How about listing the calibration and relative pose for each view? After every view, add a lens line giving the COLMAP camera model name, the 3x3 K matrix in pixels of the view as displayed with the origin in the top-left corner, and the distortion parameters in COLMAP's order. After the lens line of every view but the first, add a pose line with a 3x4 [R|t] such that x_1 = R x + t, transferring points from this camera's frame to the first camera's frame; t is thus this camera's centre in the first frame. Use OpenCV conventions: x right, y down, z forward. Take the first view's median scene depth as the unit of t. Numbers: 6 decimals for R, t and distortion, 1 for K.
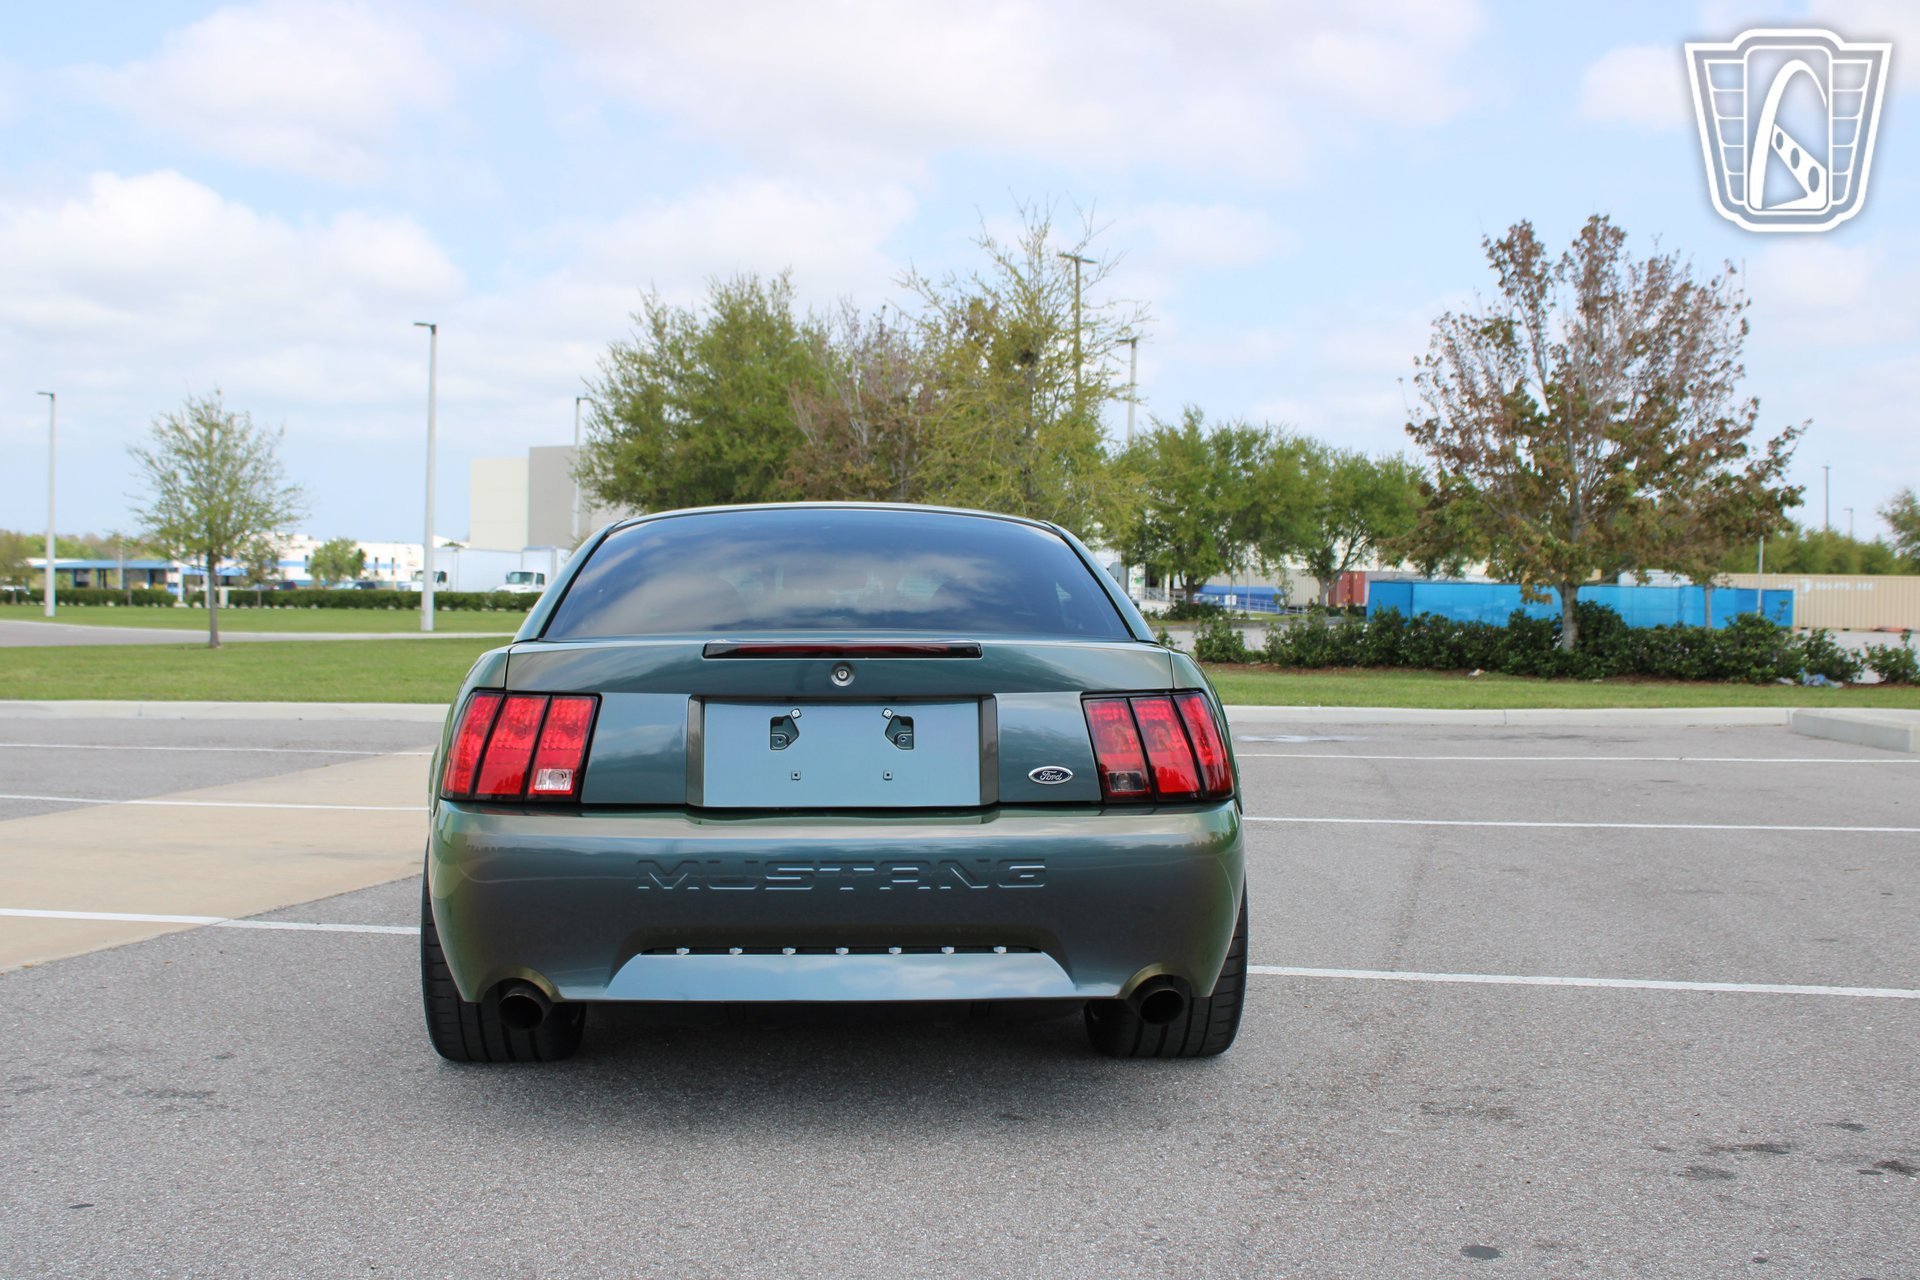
lens RADIAL K [[2166.3, 0, 956.5], [0, 2166.3, 636.3], [0, 0, 1]] dist [-0.063851, 0.000000]
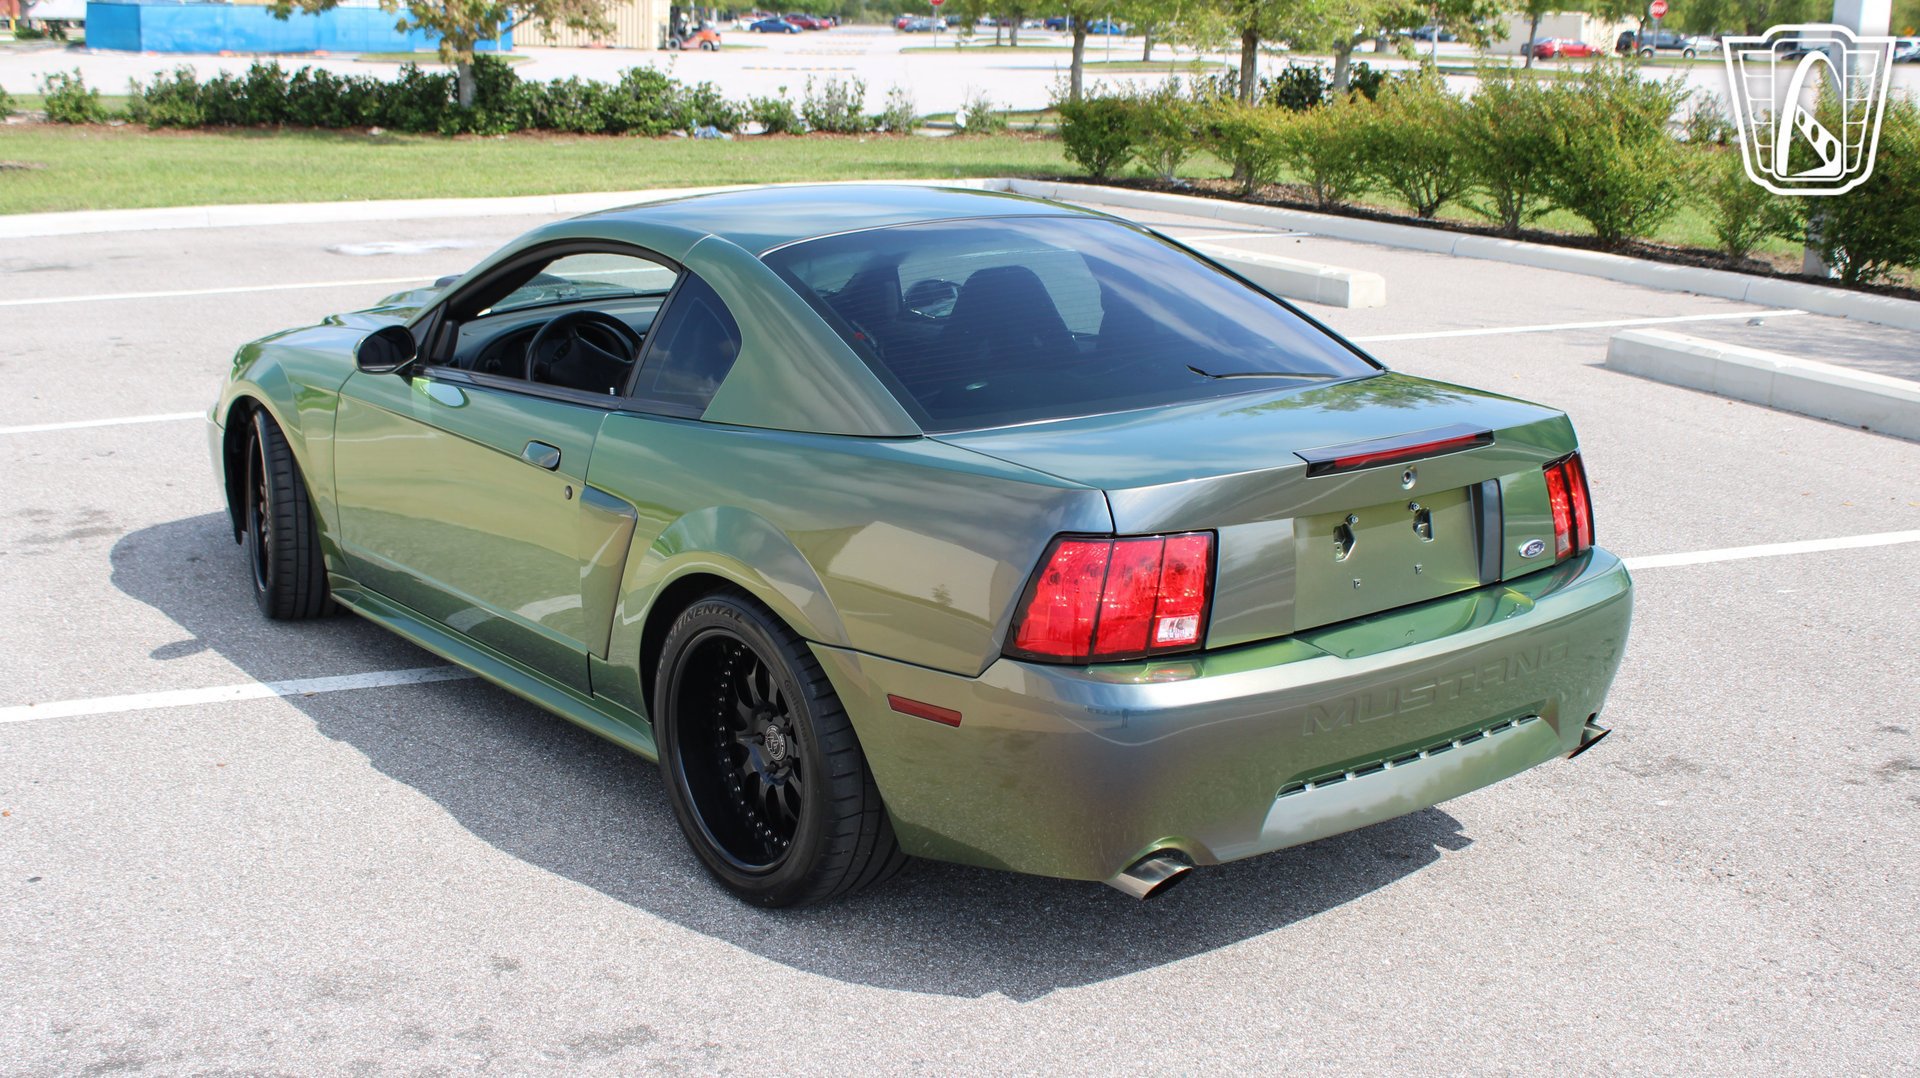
lens RADIAL K [[2165.0, 0, 932.6], [0, 2165.0, 527.0], [0, 0, 1]] dist [-0.064364, 0.000000]
pose [[0.826056, -0.125935, 0.549338, -0.109497], [0.000730, 0.974953, 0.222408, -0.025273], [-0.563588, -0.183321, 0.805458, 0.048744]]
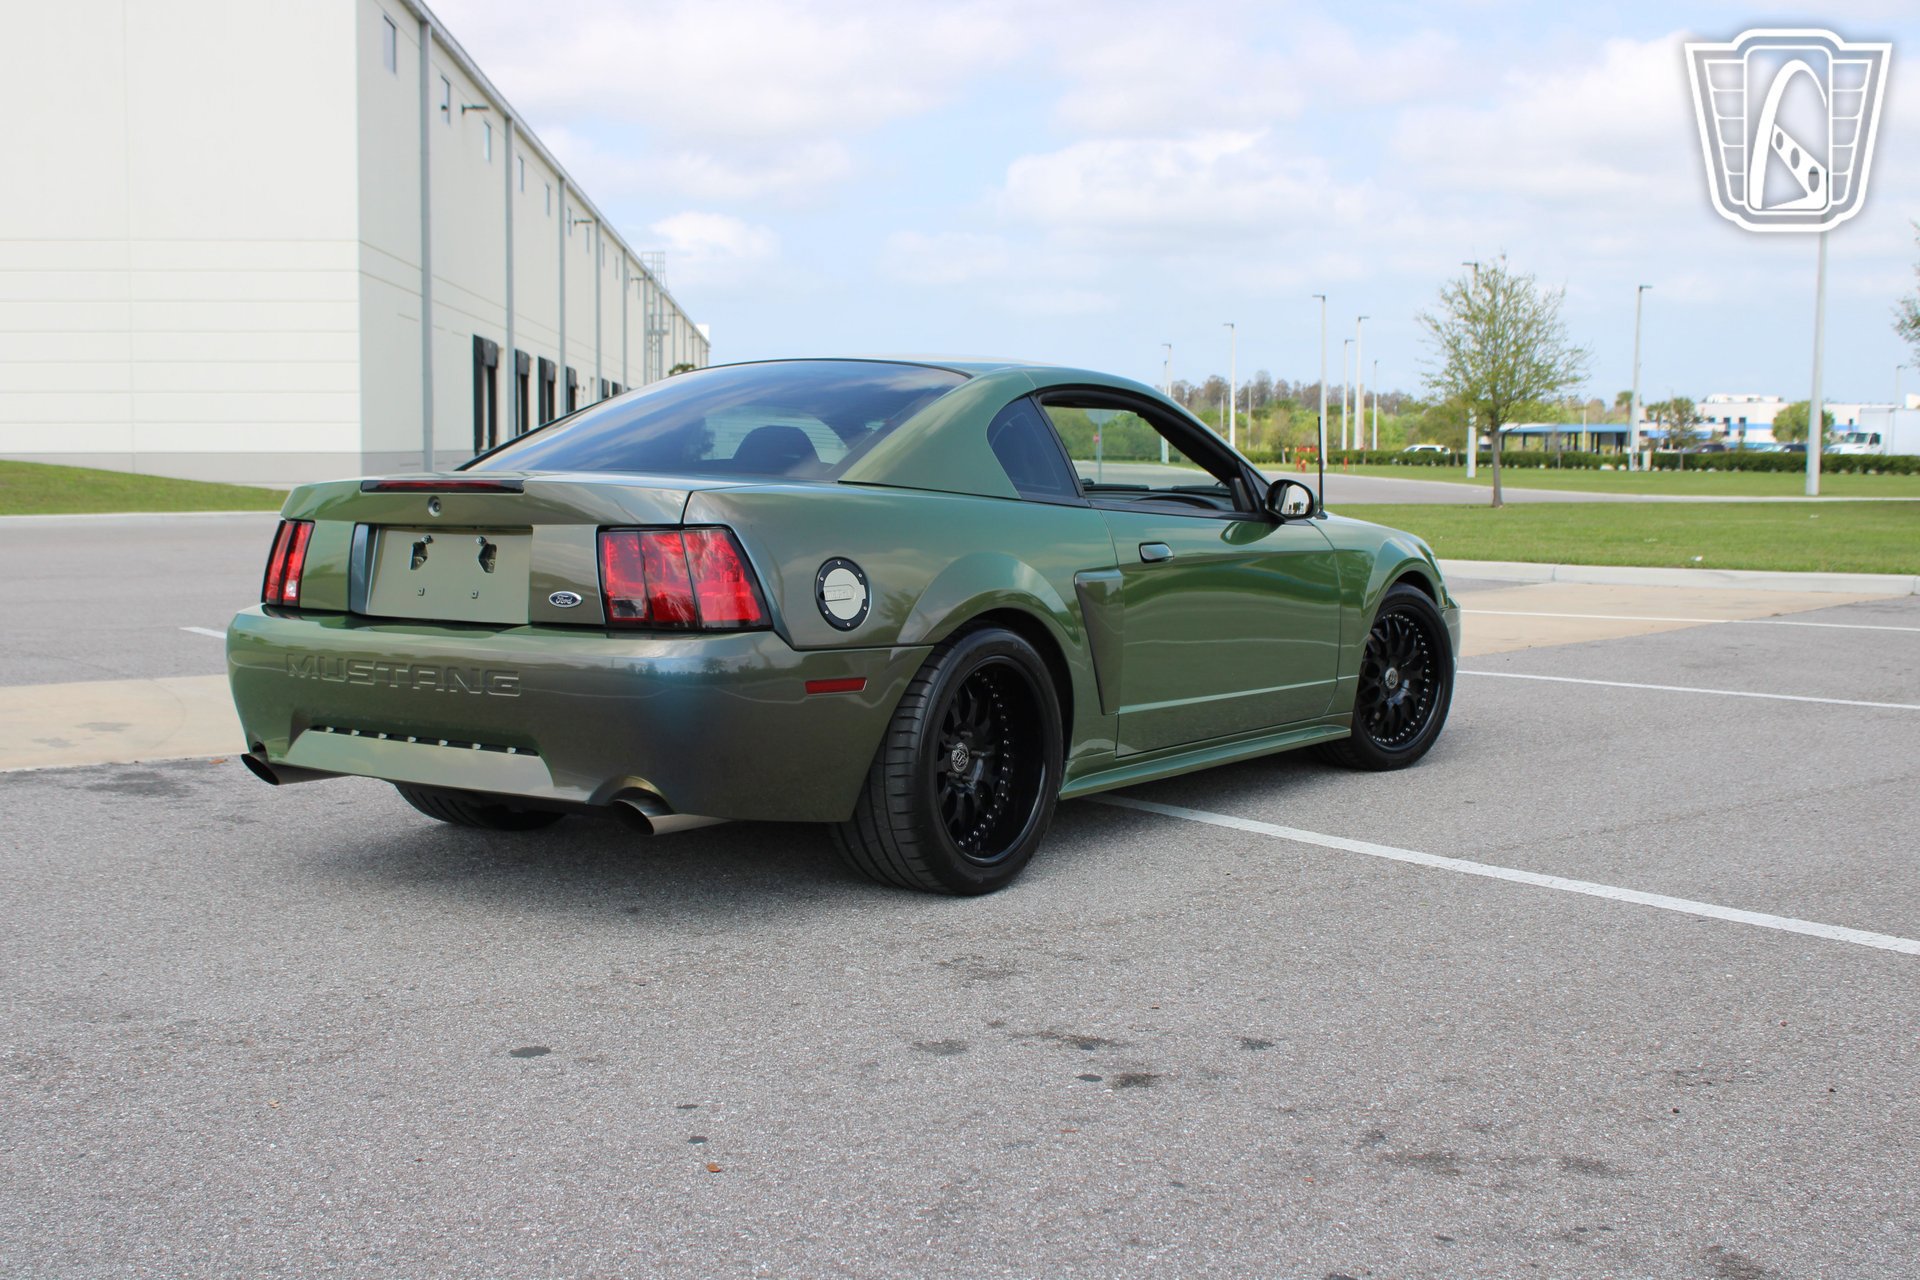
lens RADIAL K [[2166.3, 0, 960.7], [0, 2166.3, 654.5], [0, 0, 1]] dist [-0.063851, 0.000000]
pose [[0.785097, 0.053431, -0.617063, 0.128768], [-0.009115, 0.997161, 0.074746, 0.001109], [0.619305, -0.053058, 0.783356, 0.037120]]
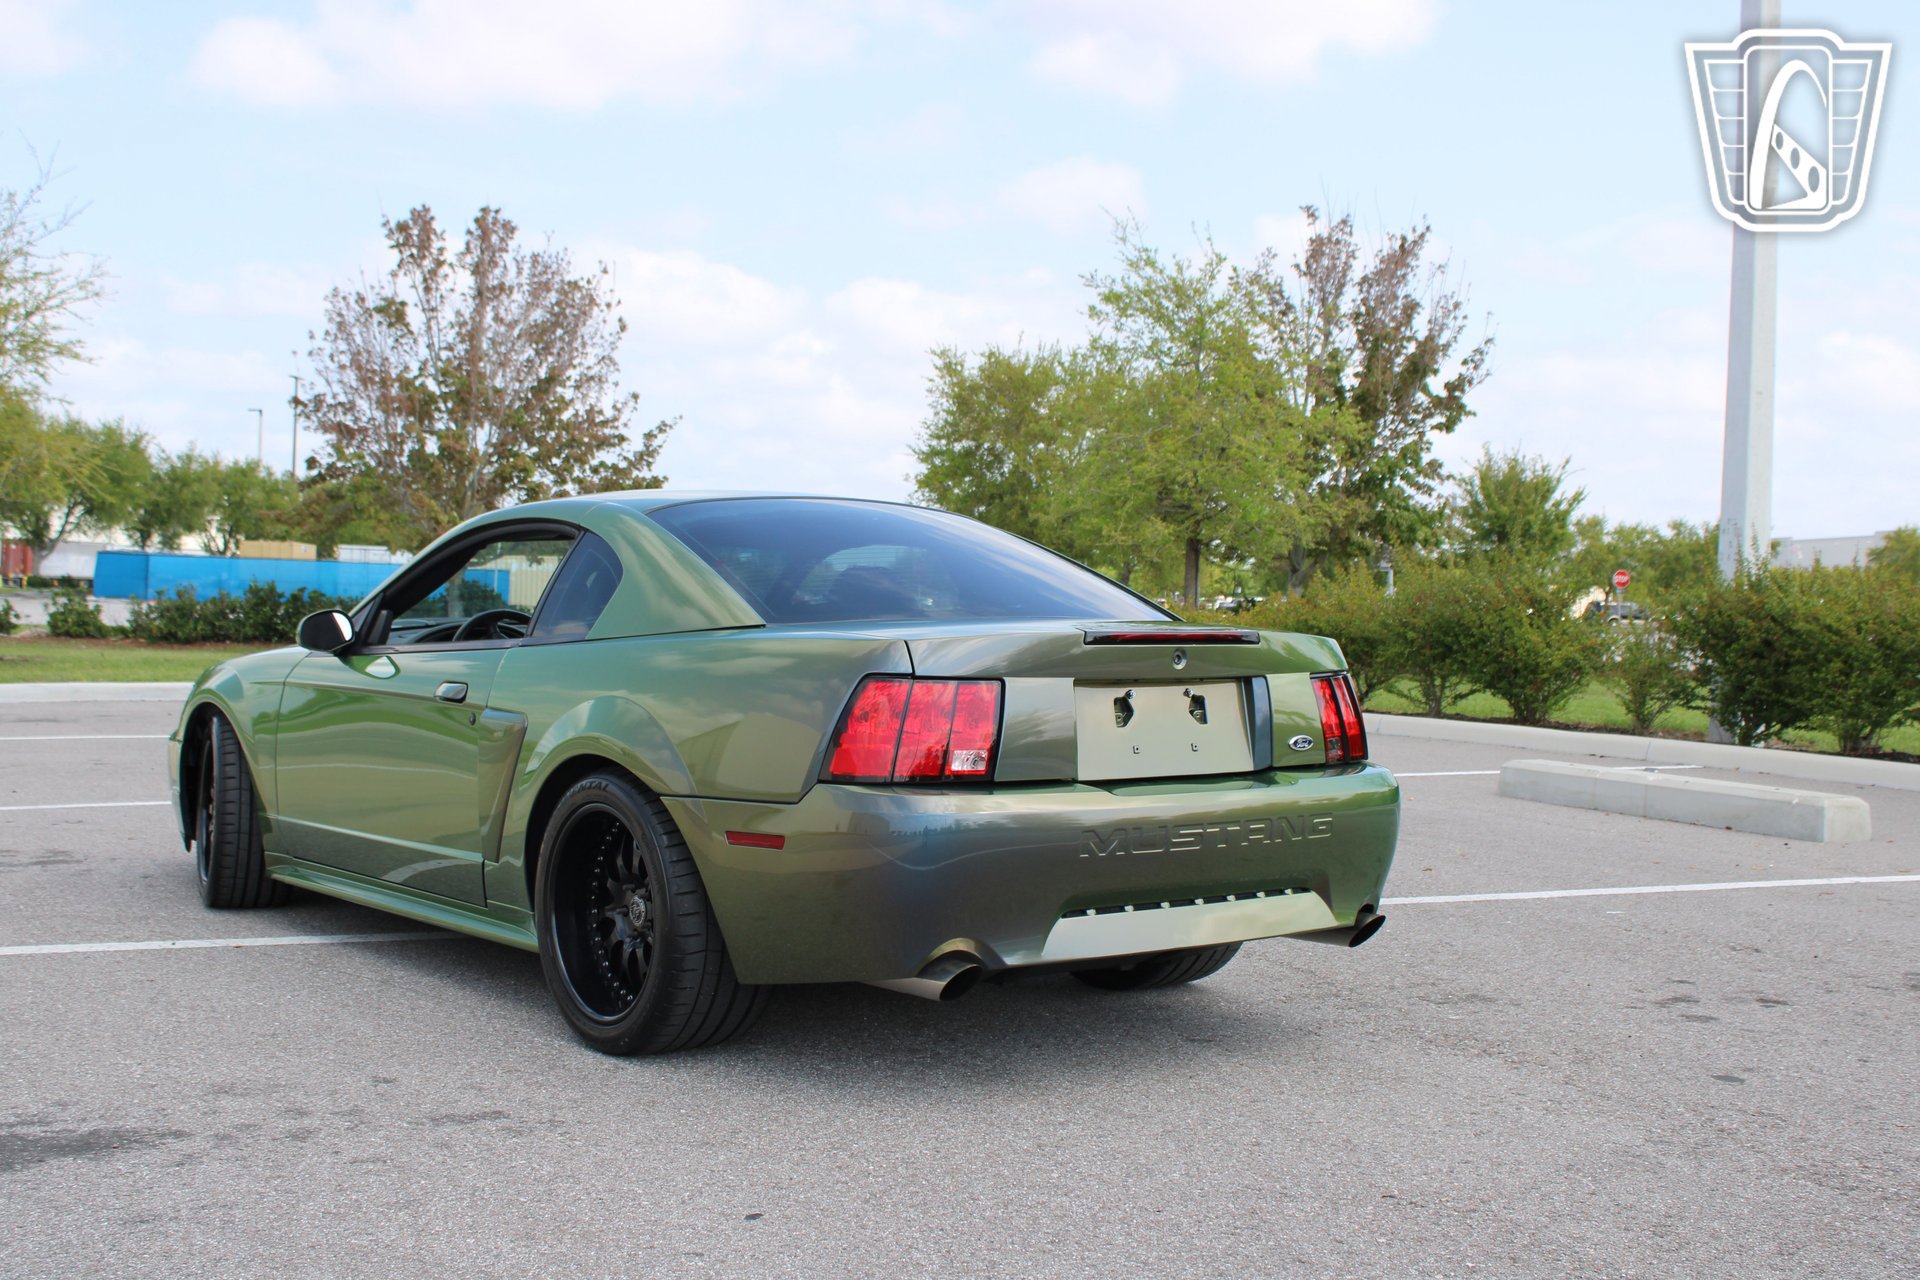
lens RADIAL K [[2166.3, 0, 931.6], [0, 2166.3, 637.0], [0, 0, 1]] dist [-0.063851, 0.000000]
pose [[0.824191, 0.000946, 0.566311, -0.115105], [-0.007972, 0.999919, 0.009933, -0.000571], [-0.566256, -0.012702, 0.824132, 0.020223]]
